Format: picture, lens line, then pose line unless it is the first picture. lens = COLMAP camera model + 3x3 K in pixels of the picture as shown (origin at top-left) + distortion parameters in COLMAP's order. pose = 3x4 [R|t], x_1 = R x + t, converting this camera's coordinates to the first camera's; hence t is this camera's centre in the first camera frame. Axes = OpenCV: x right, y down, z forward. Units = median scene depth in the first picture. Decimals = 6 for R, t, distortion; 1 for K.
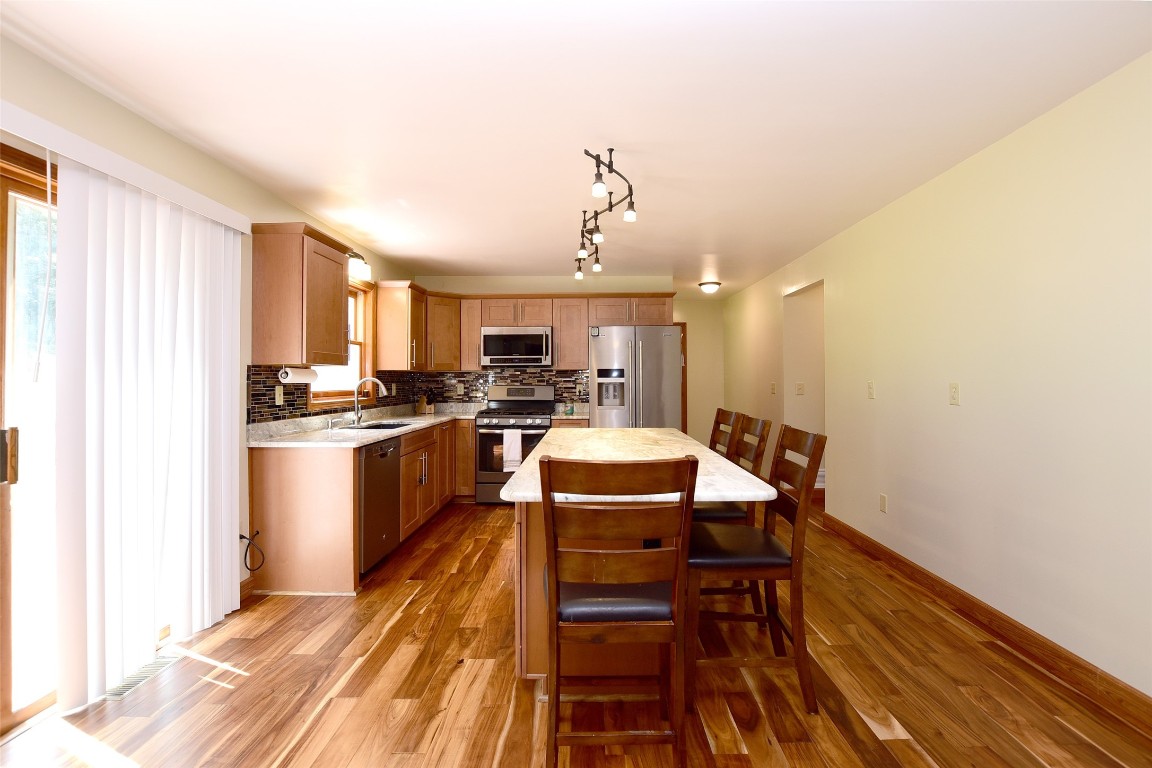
lens RADIAL K [[513.9, 0, 600.9], [0, 513.9, 380.2], [0, 0, 1]] dist [-0.034157, 0.003821]
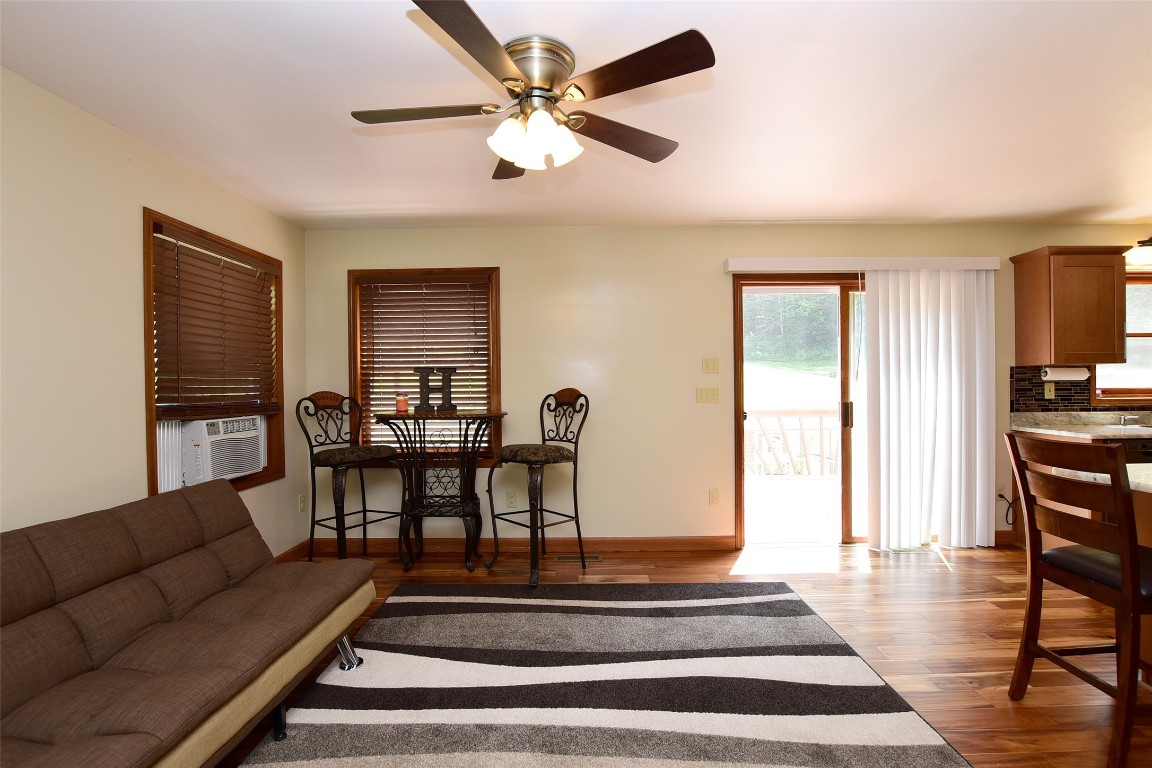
lens RADIAL K [[513.9, 0, 579.8], [0, 513.9, 393.6], [0, 0, 1]] dist [-0.034157, 0.003821]
pose [[-0.029456, 0.014784, -0.999457, 0.399543], [0.009734, 0.999847, 0.014503, 0.006131], [0.999519, -0.009302, -0.029595, -0.043943]]
